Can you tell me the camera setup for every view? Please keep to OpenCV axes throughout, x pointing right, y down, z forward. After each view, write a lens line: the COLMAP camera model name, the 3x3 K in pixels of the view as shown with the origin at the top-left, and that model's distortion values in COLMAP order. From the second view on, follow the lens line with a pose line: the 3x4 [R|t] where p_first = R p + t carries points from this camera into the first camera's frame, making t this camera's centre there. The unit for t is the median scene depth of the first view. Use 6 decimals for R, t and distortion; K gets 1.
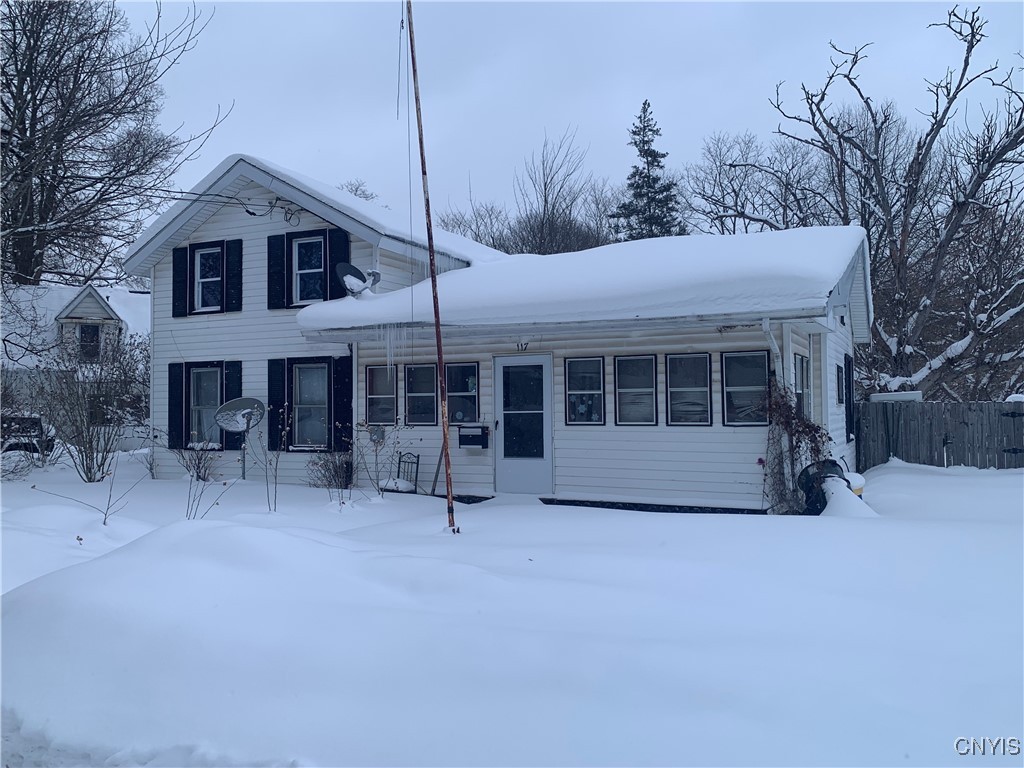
lens RADIAL K [[843.4, 0, 512.0], [0, 843.4, 379.0], [0, 0, 1]] dist [0.027836, -0.017200]
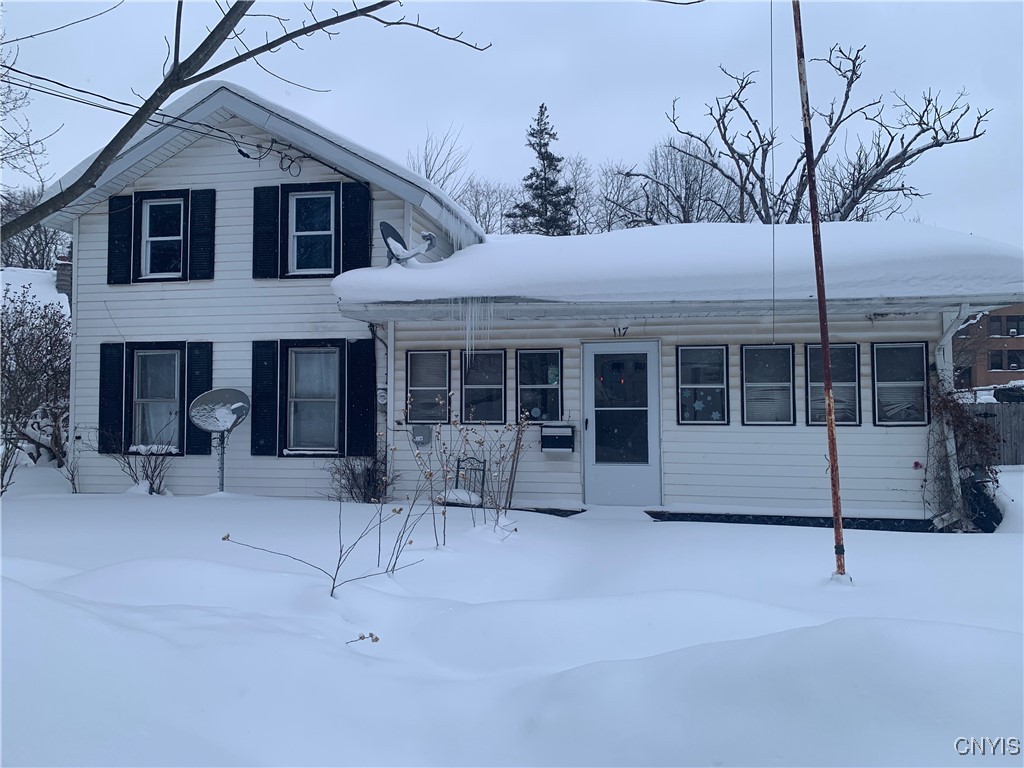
lens RADIAL K [[781.0, 0, 512.9], [0, 781.0, 378.4], [0, 0, 1]] dist [0.030673, -0.044955]
pose [[0.966758, 0.017875, 0.255067, -0.246515], [-0.016925, 0.999839, -0.005918, 0.012755], [-0.255132, 0.001404, 0.966905, 0.227824]]
